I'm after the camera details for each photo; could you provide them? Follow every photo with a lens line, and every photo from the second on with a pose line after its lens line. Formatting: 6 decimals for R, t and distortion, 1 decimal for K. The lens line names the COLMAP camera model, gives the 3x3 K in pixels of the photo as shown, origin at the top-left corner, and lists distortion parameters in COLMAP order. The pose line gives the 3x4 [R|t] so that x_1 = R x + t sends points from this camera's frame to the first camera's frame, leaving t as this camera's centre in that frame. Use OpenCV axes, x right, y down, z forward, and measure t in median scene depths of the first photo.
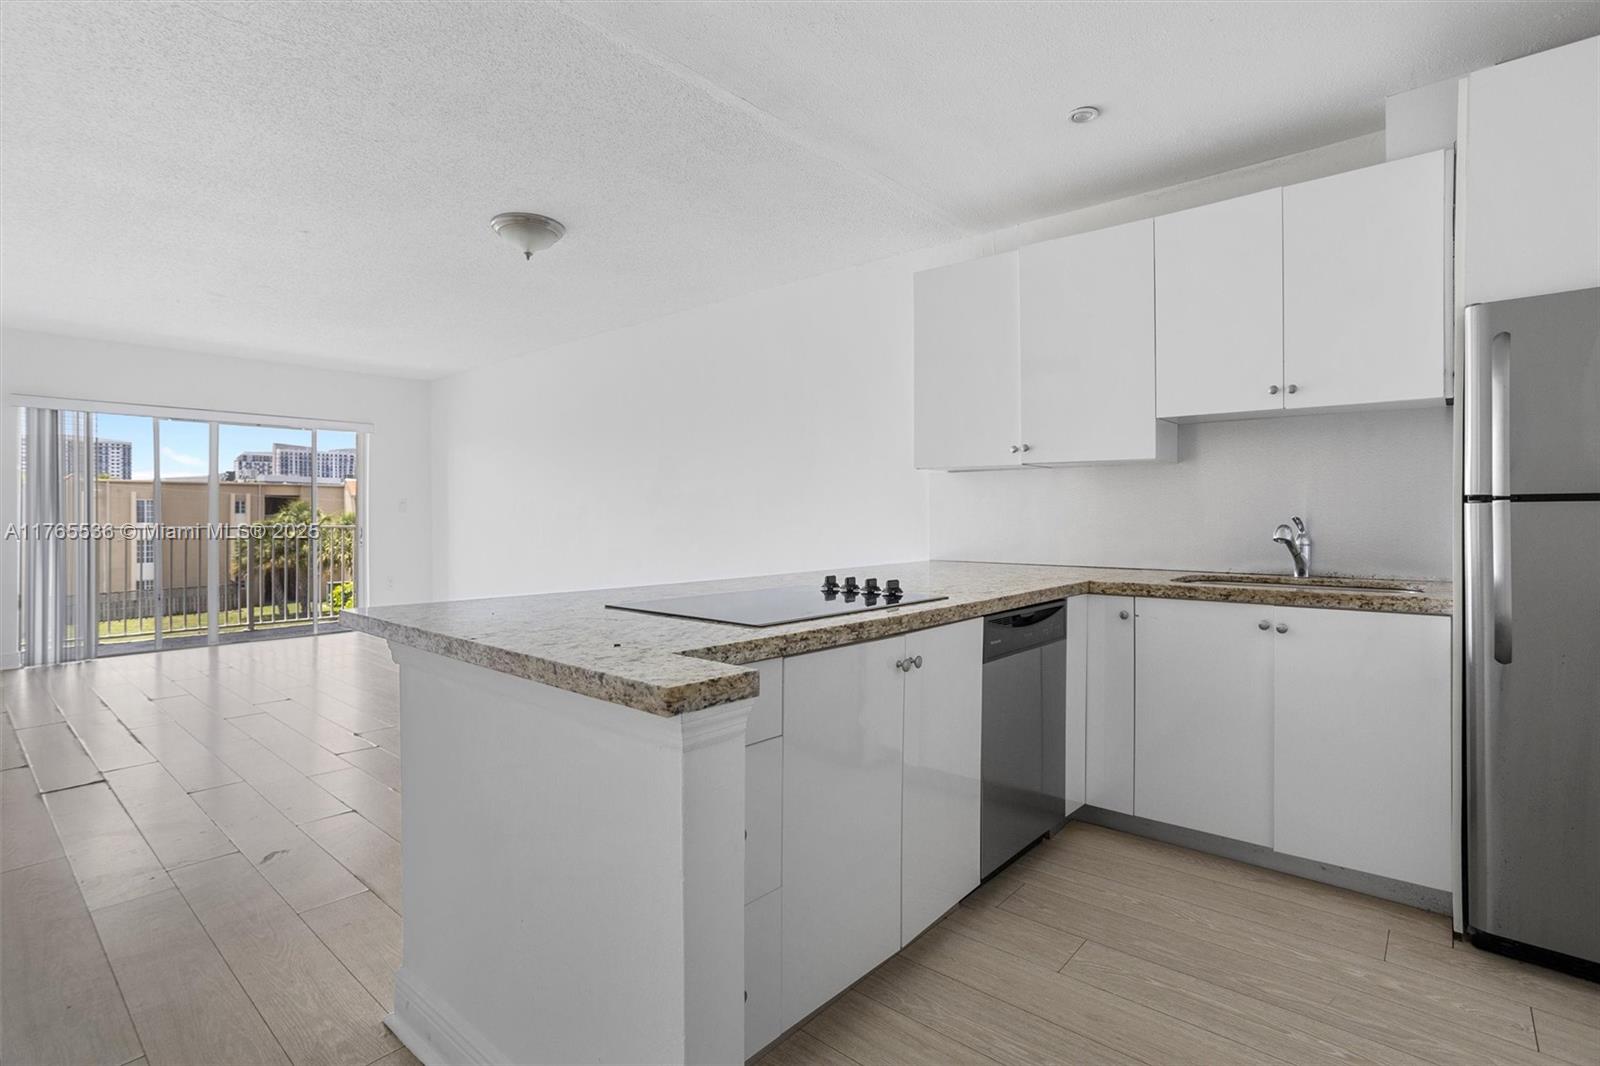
lens RADIAL K [[769.6, 0, 804.0], [0, 769.6, 521.6], [0, 0, 1]] dist [0.003063, 0.002000]
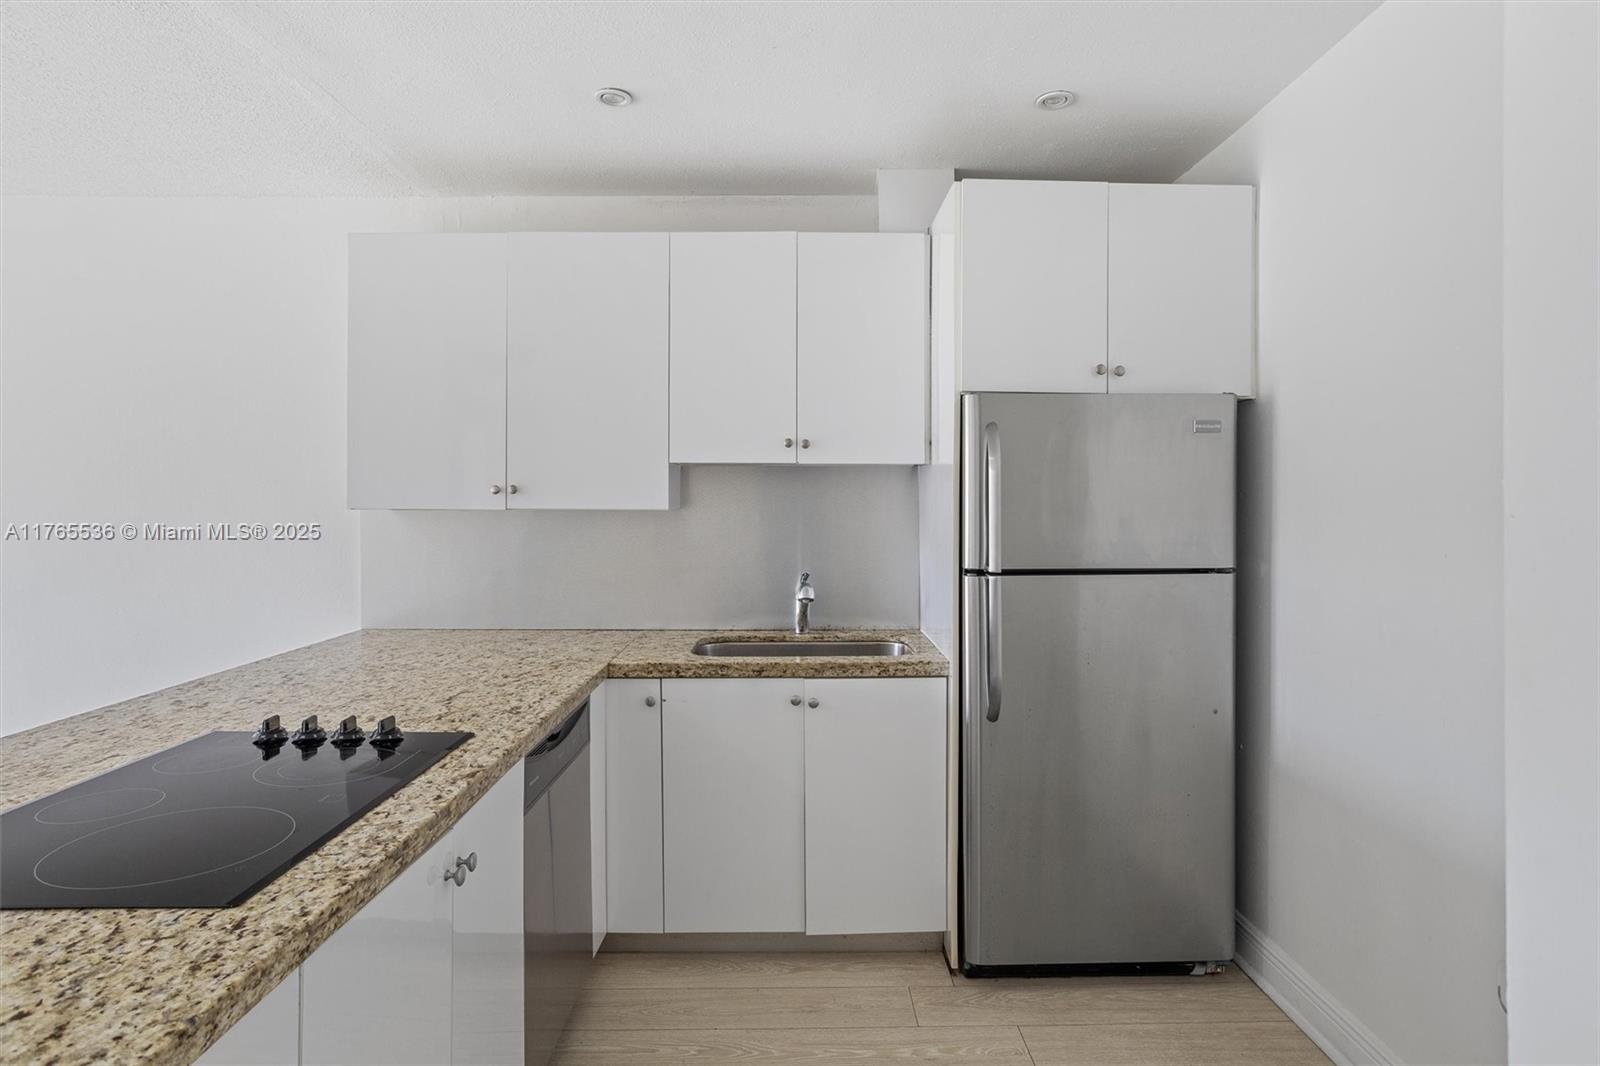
lens RADIAL K [[894.0, 0, 796.4], [0, 894.0, 522.2], [0, 0, 1]] dist [-0.031174, 0.008262]
pose [[0.761989, -0.011495, 0.647488, -0.103983], [0.006843, 0.999930, 0.009698, -0.093871], [-0.647553, -0.002959, 0.762014, 0.175521]]
